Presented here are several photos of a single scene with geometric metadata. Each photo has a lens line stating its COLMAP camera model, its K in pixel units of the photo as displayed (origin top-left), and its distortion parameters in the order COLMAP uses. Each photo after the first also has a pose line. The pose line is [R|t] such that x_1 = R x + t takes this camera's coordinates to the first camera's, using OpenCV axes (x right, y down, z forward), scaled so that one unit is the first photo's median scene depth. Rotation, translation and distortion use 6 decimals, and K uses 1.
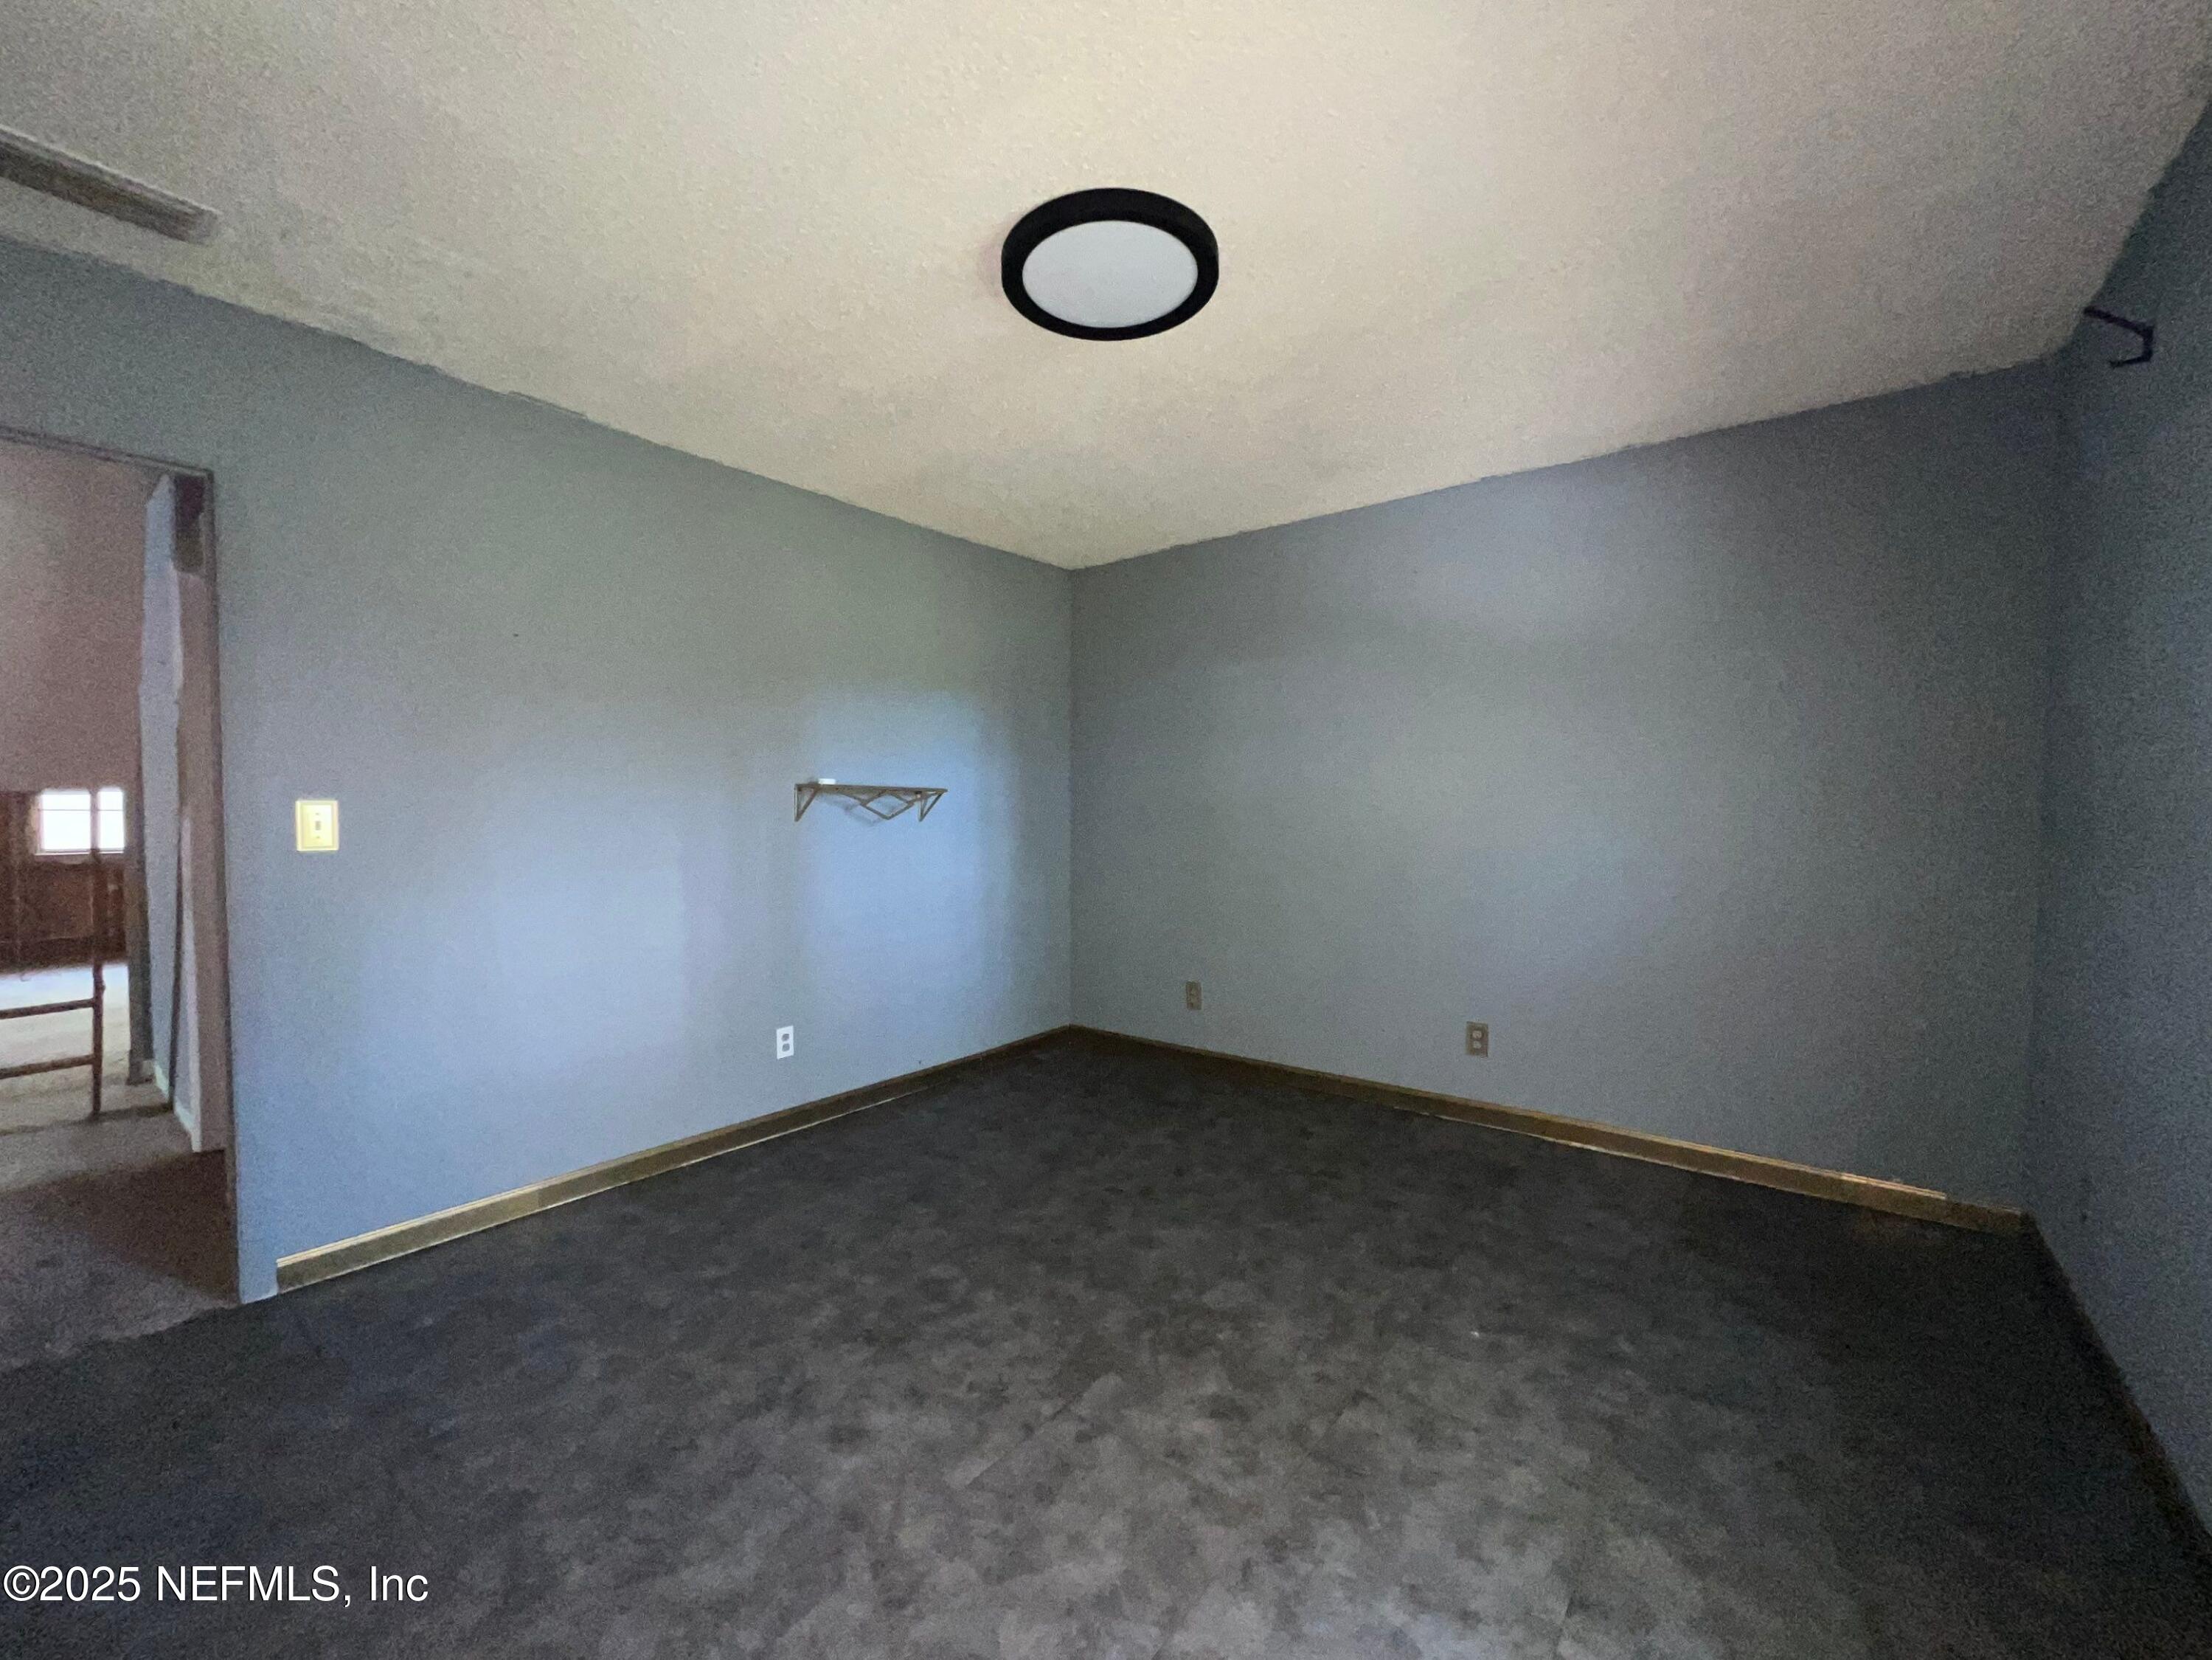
lens RADIAL K [[883.7, 0, 1105.3], [0, 883.7, 822.2], [0, 0, 1]] dist [-0.000080, -0.000533]
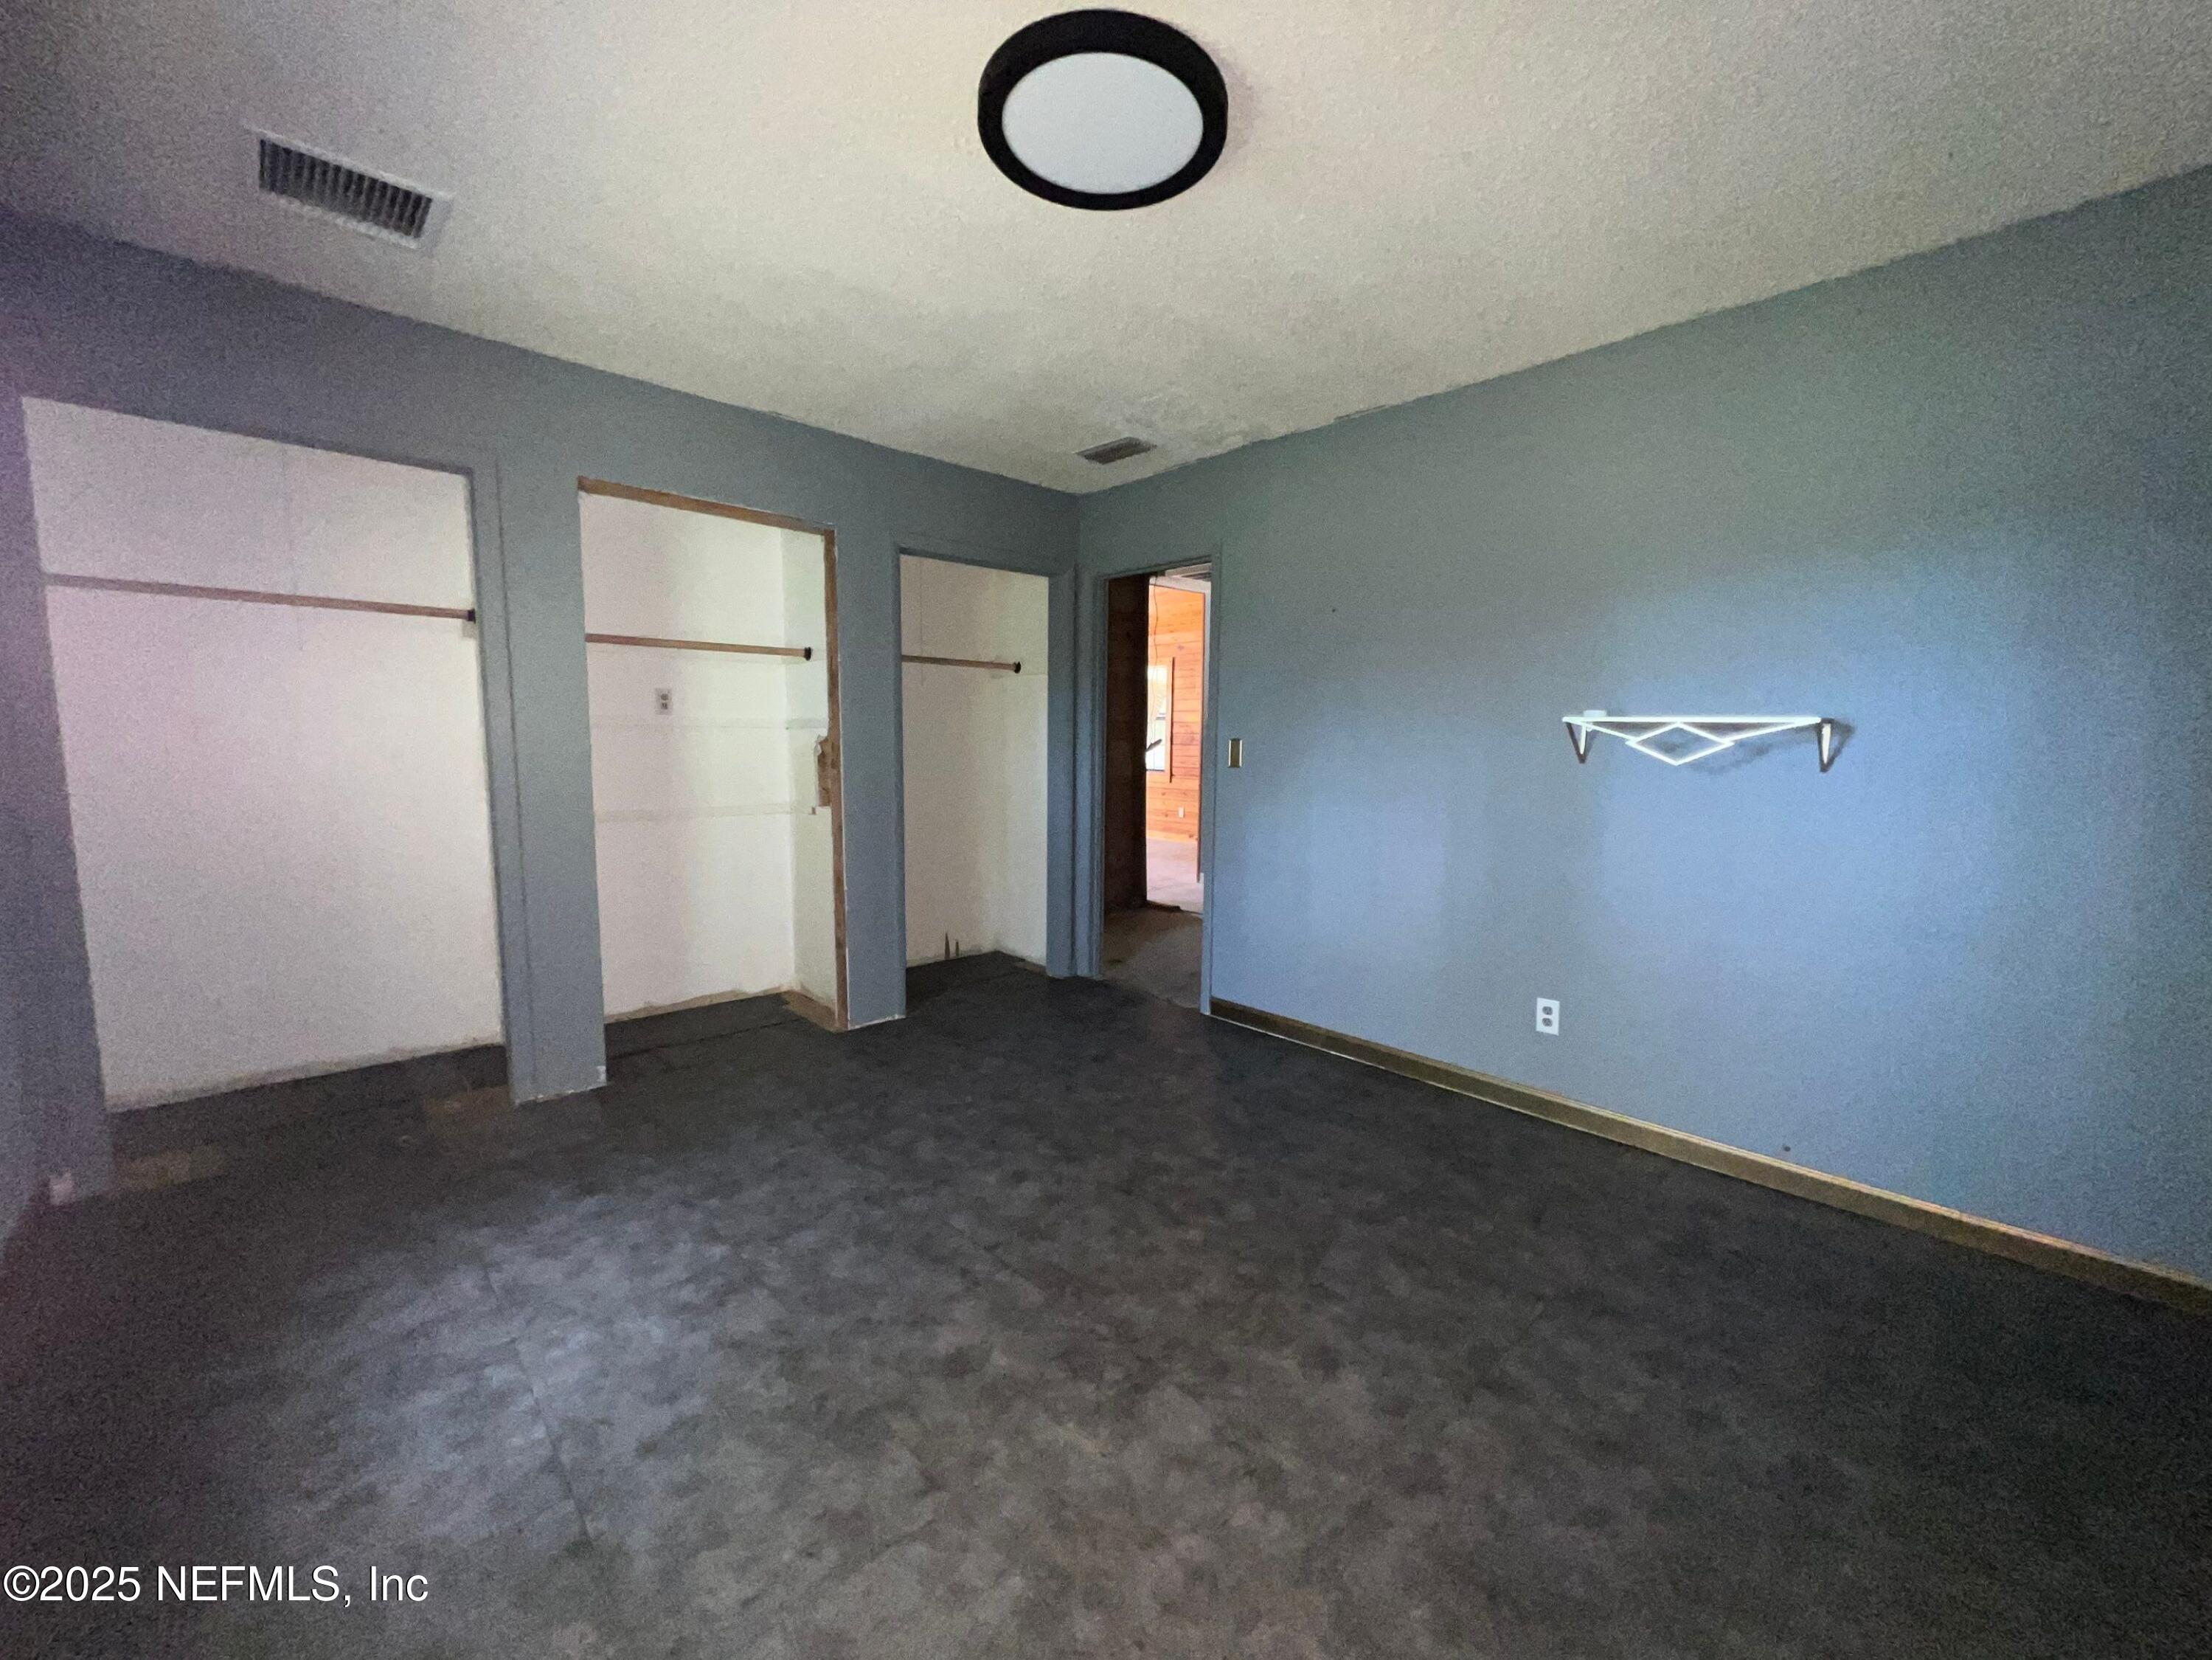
lens RADIAL K [[883.7, 0, 1105.4], [0, 883.7, 833.3], [0, 0, 1]] dist [-0.000080, -0.000533]
pose [[-0.152287, 0.100472, -0.983216, 0.981548], [-0.026997, 0.994025, 0.105758, -0.021117], [0.987968, 0.042649, -0.148664, 1.239847]]
